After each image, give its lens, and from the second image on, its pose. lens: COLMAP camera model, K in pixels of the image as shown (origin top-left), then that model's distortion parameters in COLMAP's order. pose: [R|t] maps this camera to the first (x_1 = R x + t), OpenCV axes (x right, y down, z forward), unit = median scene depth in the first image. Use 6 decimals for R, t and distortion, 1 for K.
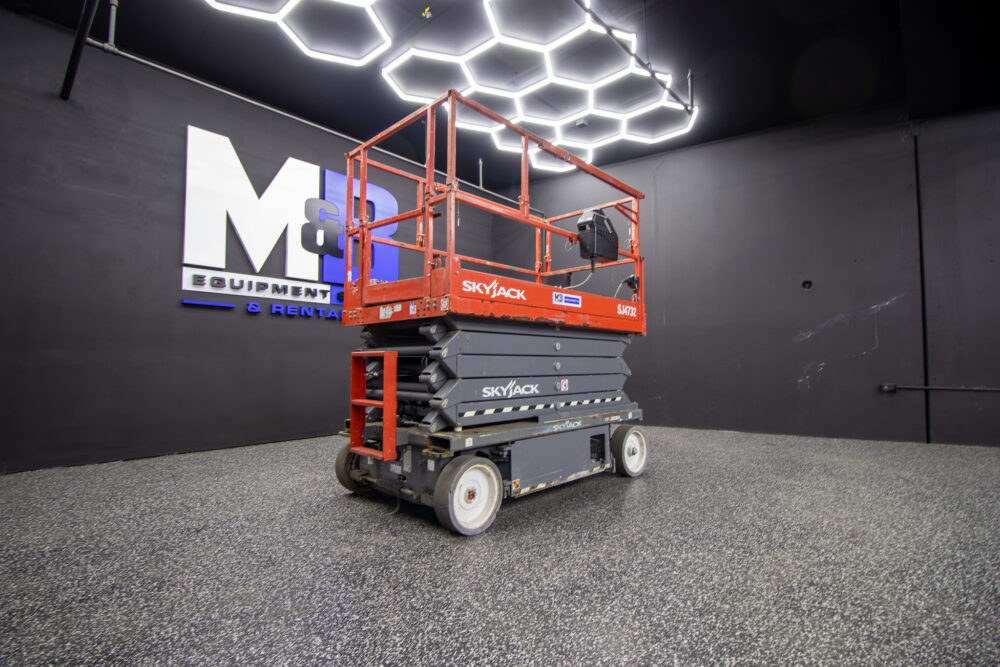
lens RADIAL K [[472.0, 0, 501.3], [0, 472.0, 347.8], [0, 0, 1]] dist [-0.005551, -0.007946]
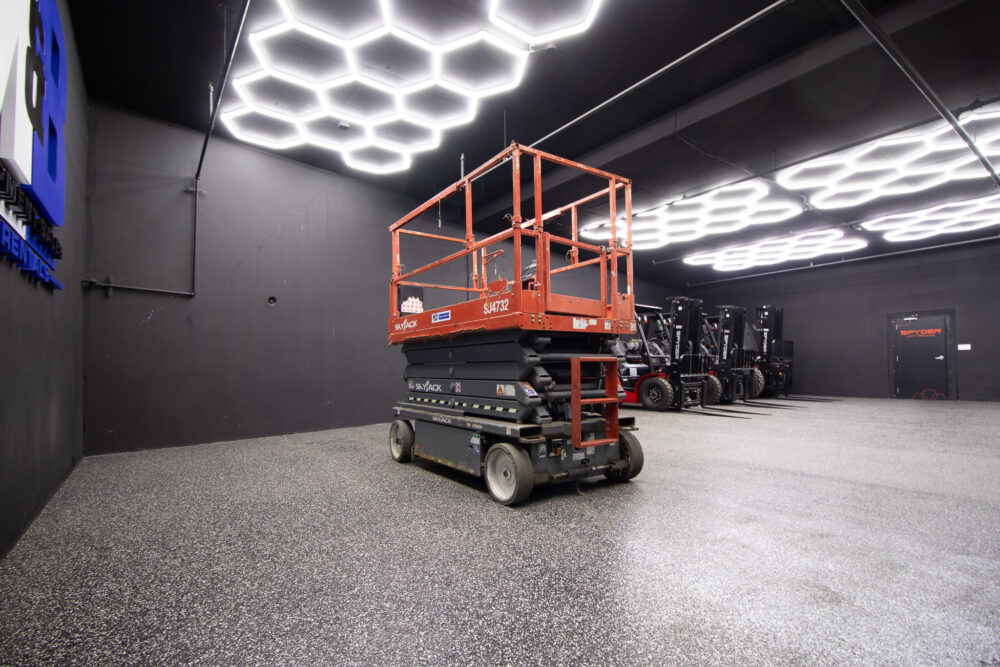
lens RADIAL K [[472.0, 0, 508.9], [0, 472.0, 350.5], [0, 0, 1]] dist [-0.005551, -0.007946]
pose [[0.192506, 0.034876, 0.980676, -1.166795], [-0.021990, 0.999271, -0.031220, 0.026379], [-0.981049, -0.015554, 0.193133, 0.773876]]
